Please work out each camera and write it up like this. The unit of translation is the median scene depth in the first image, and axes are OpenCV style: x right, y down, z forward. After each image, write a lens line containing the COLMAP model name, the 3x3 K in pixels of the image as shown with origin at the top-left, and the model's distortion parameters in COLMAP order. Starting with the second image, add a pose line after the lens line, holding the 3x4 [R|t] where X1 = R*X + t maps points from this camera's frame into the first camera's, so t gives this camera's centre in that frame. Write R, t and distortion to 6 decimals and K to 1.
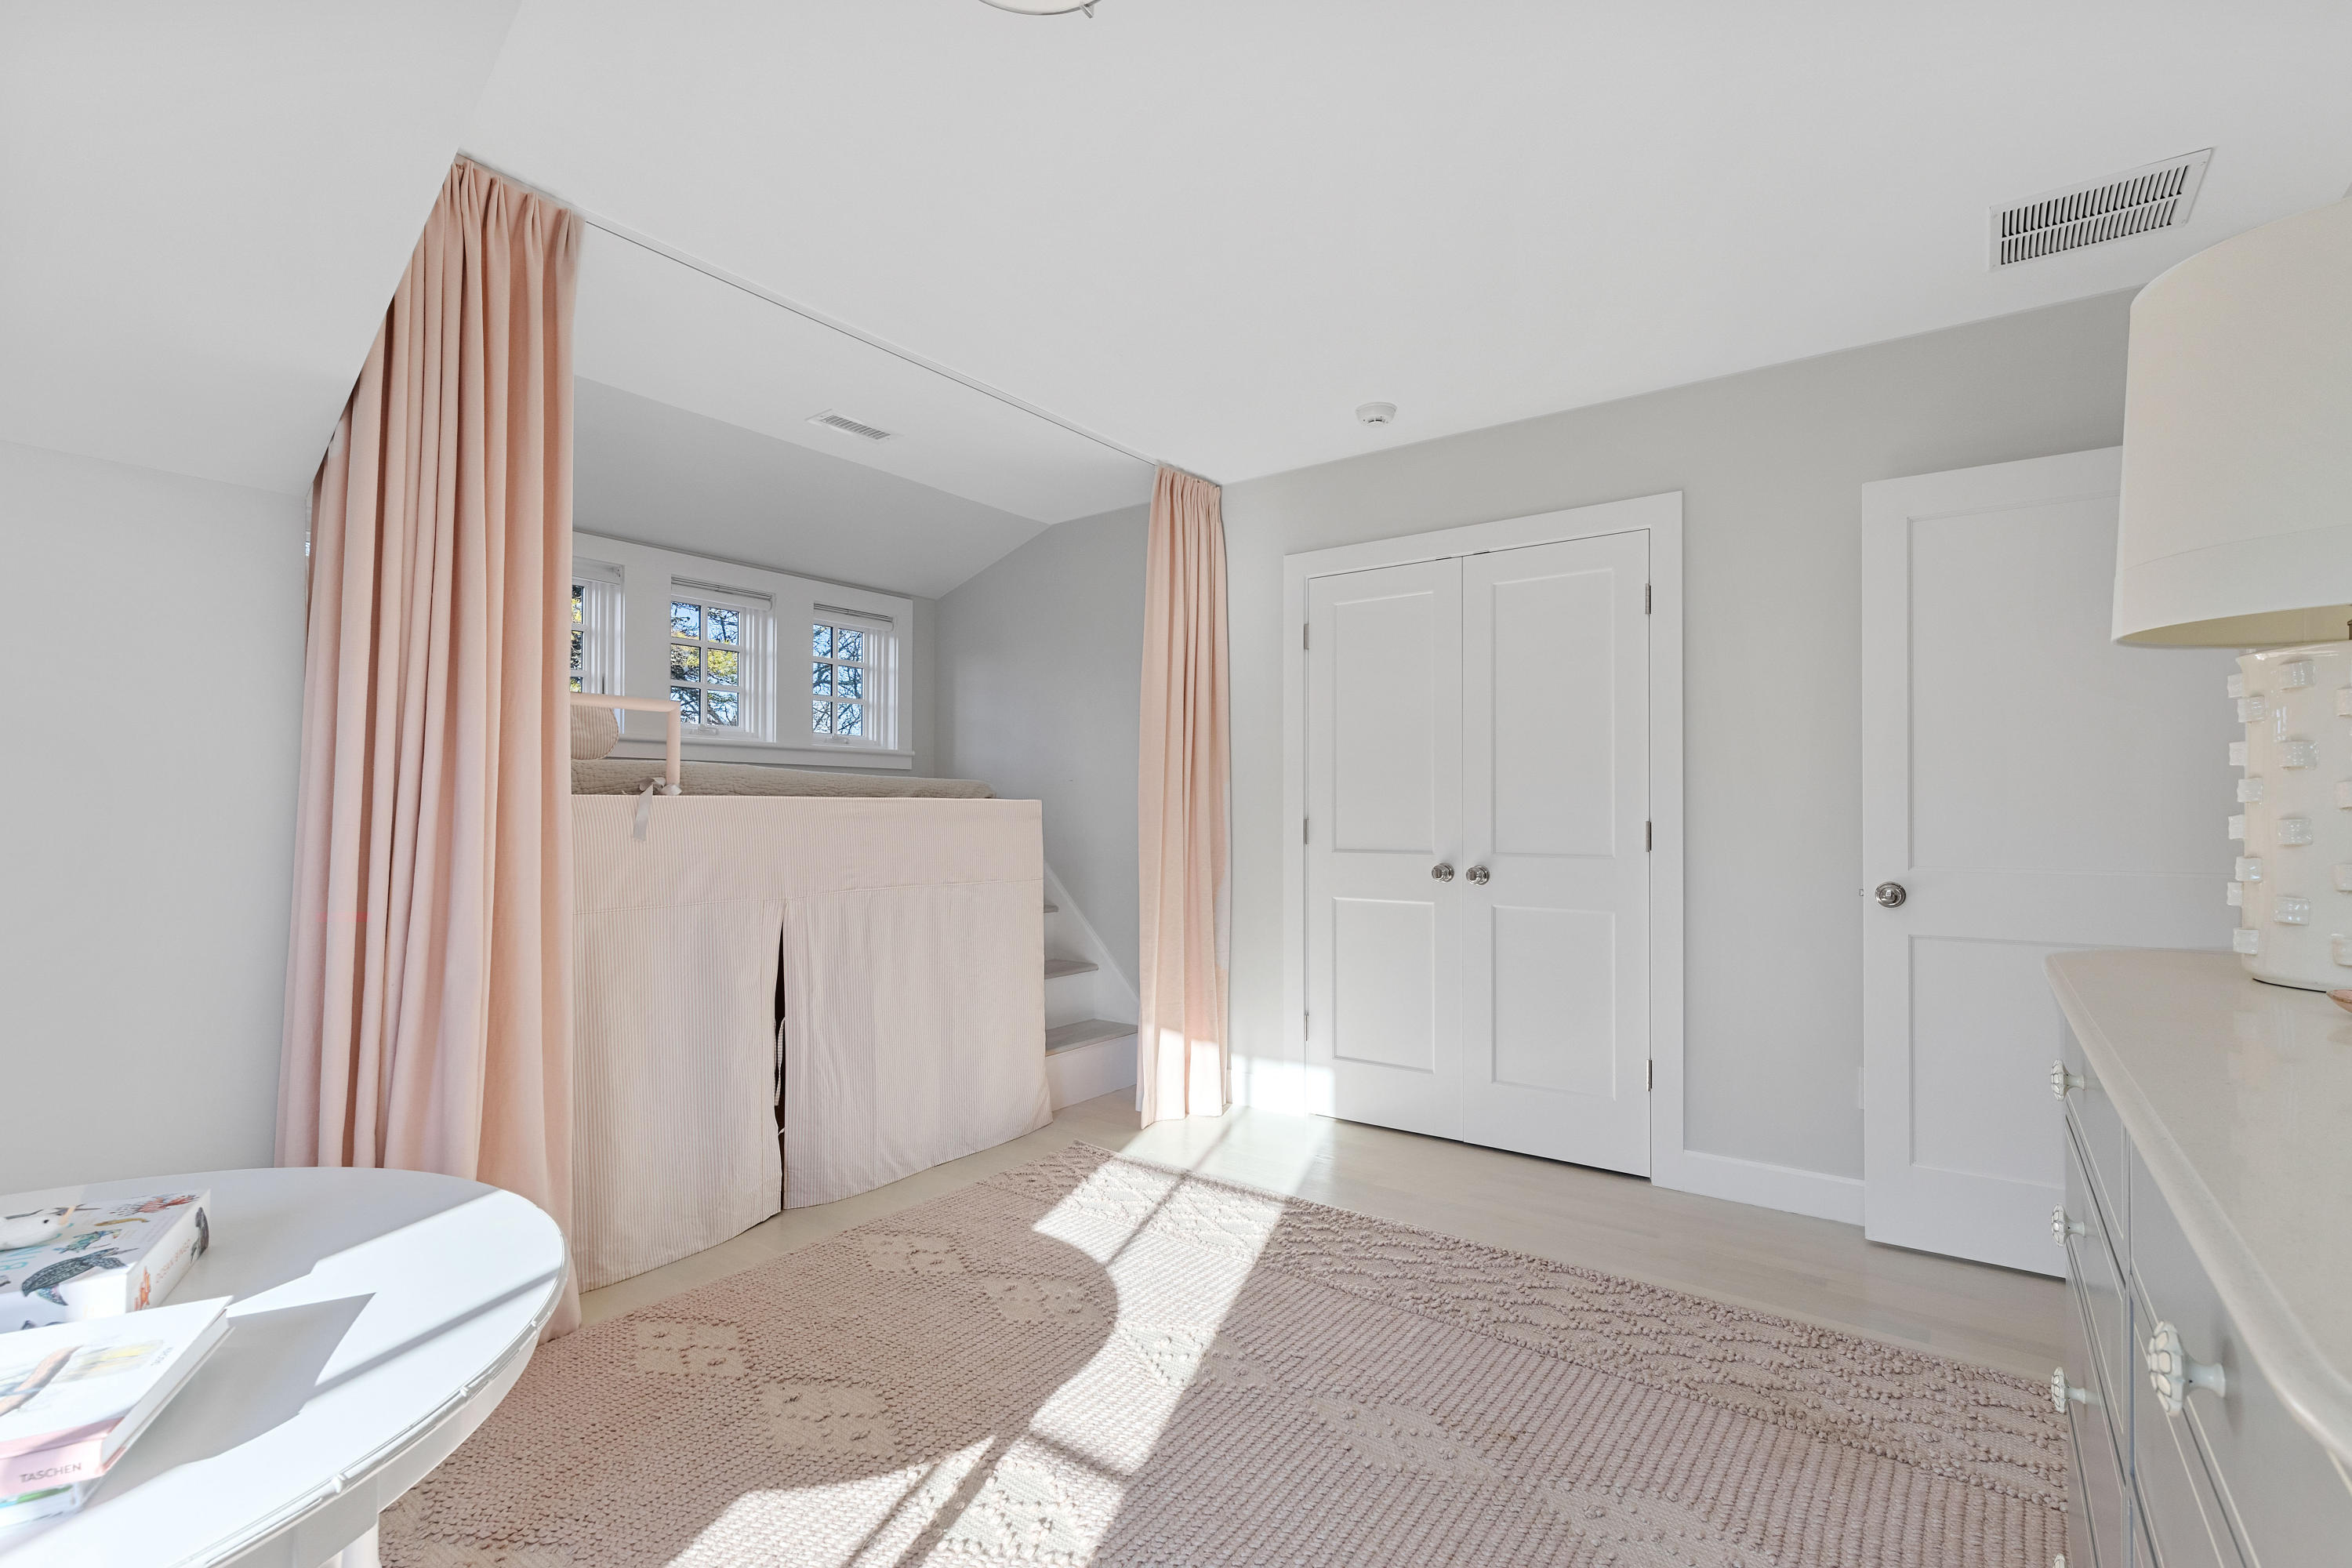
lens RADIAL K [[1076.8, 0, 1184.6], [0, 1076.8, 787.1], [0, 0, 1]] dist [0.003054, -0.000251]
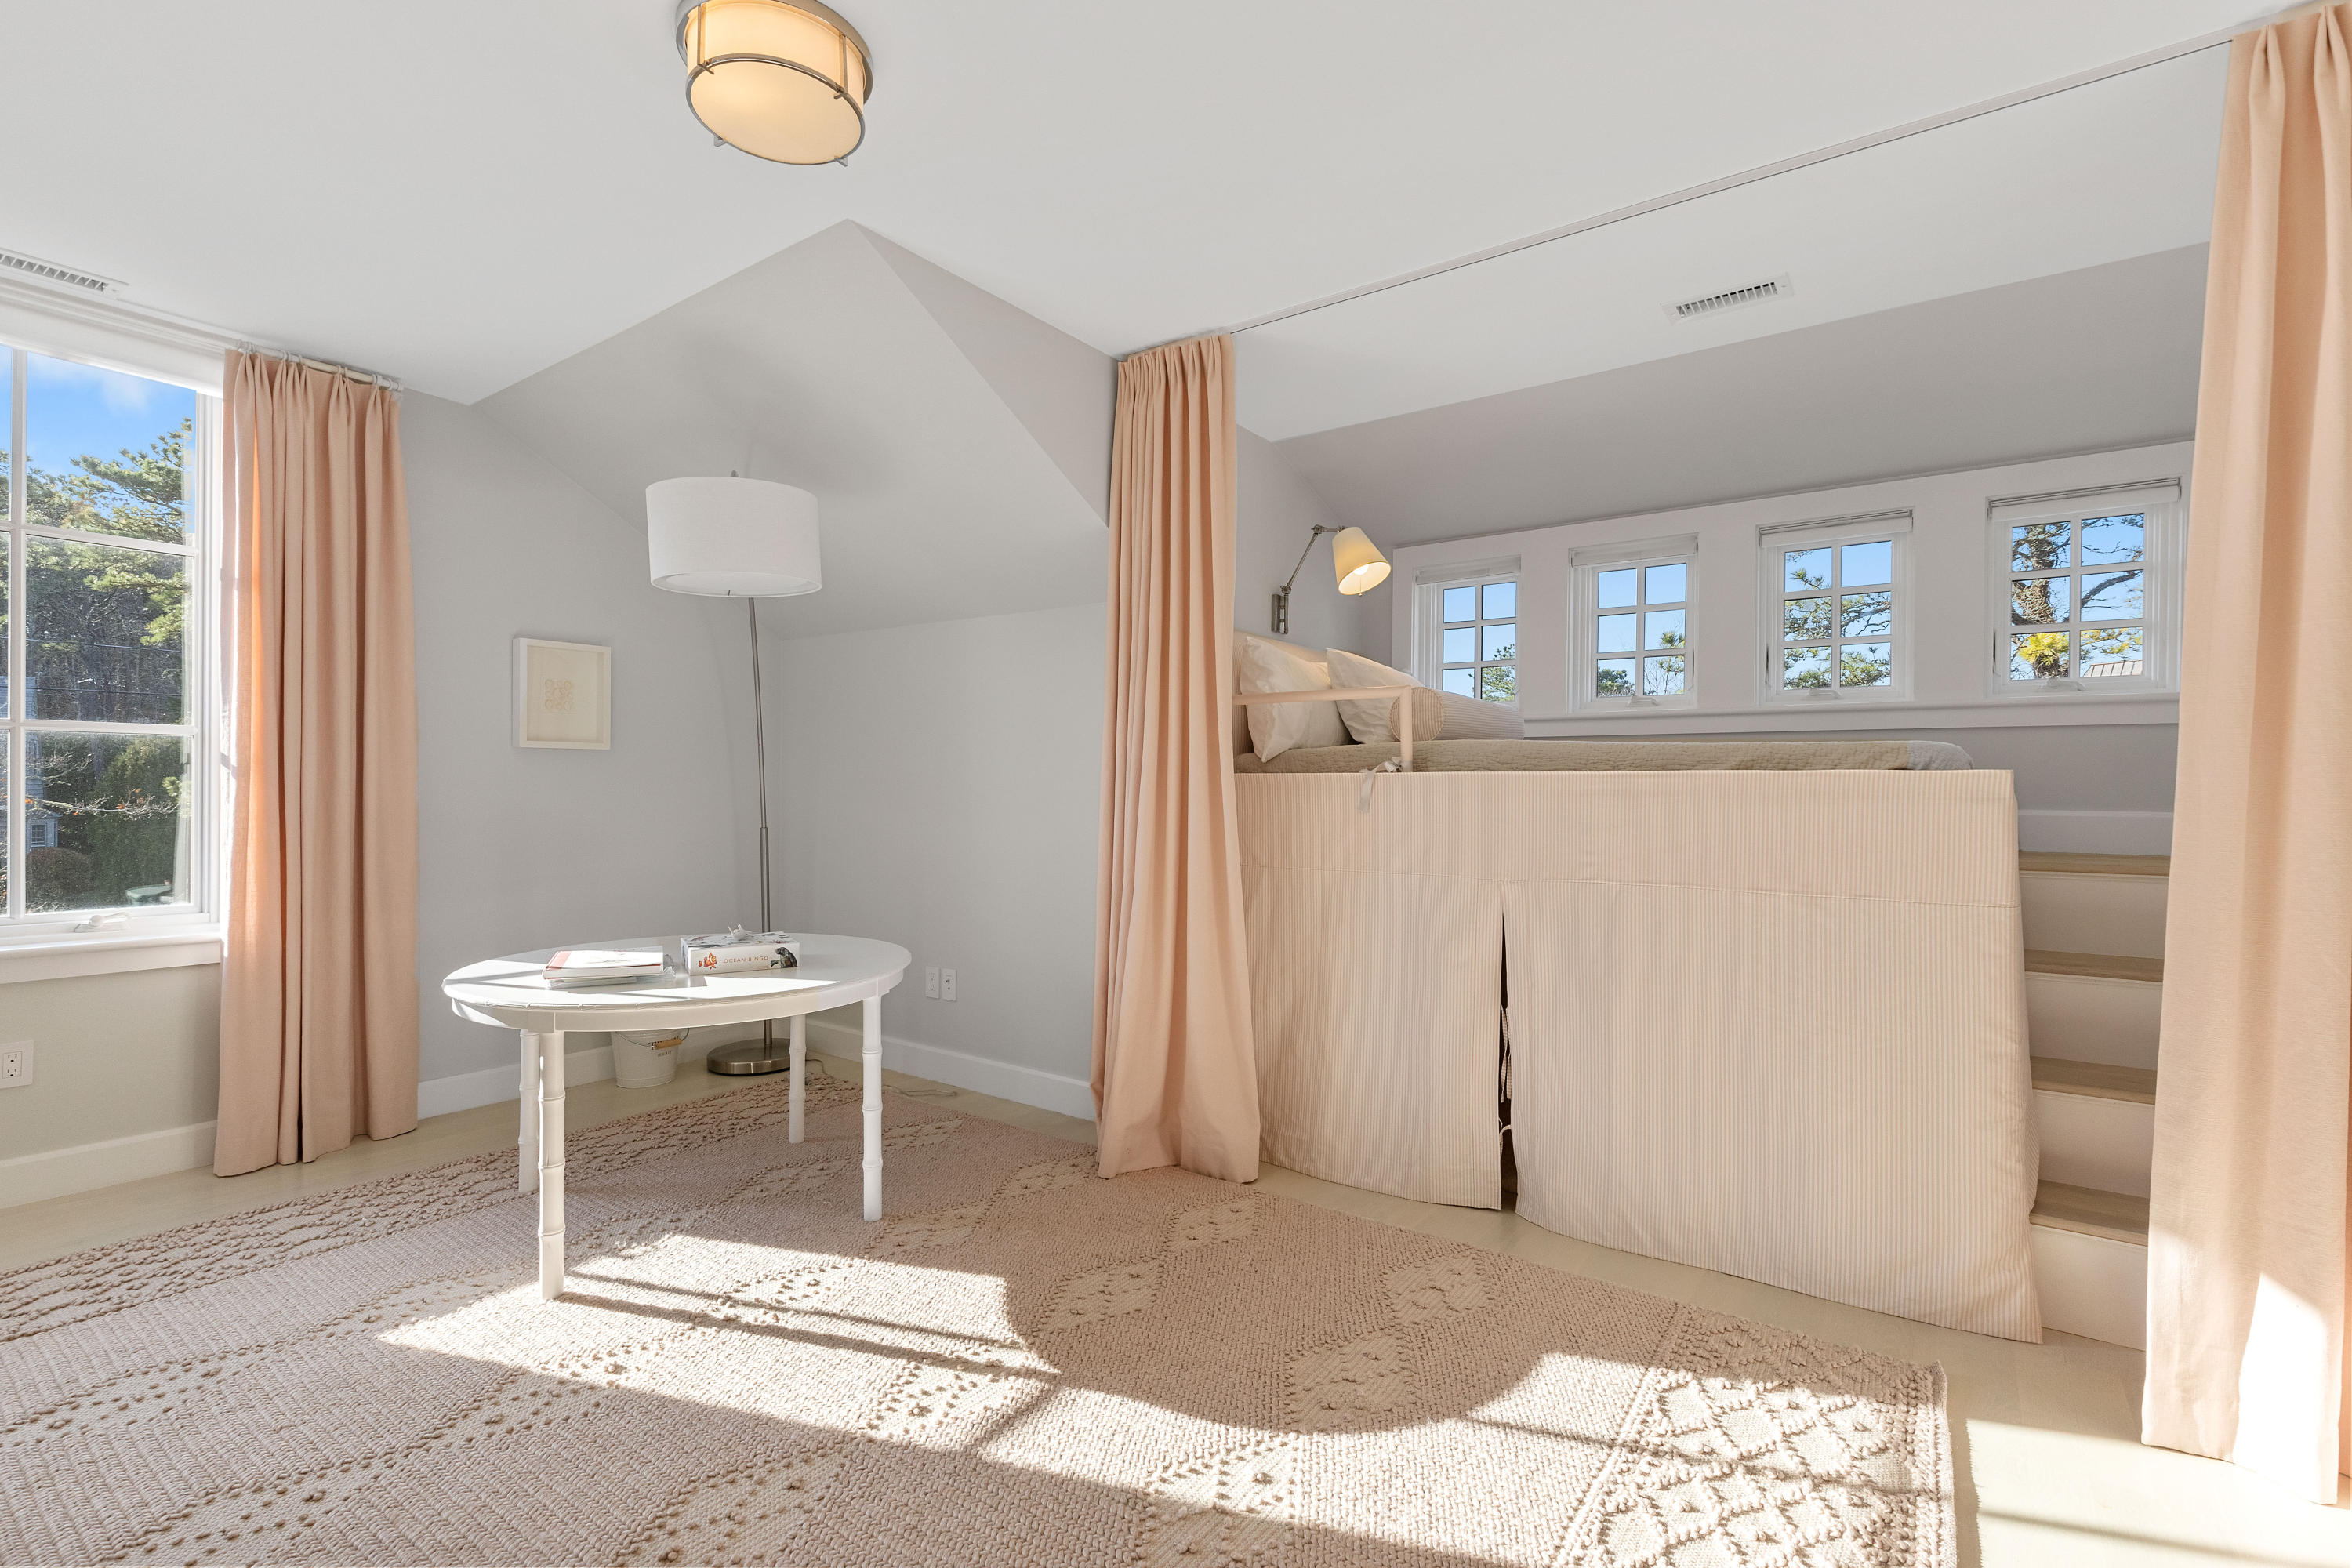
lens RADIAL K [[1062.1, 0, 1182.0], [0, 1062.1, 785.5], [0, 0, 1]] dist [-0.000769, -0.000207]
pose [[0.012117, 0.000354, -0.999927, 0.657600], [0.014431, 0.999896, 0.000529, 0.019002], [0.999822, -0.014436, 0.012111, 0.842479]]
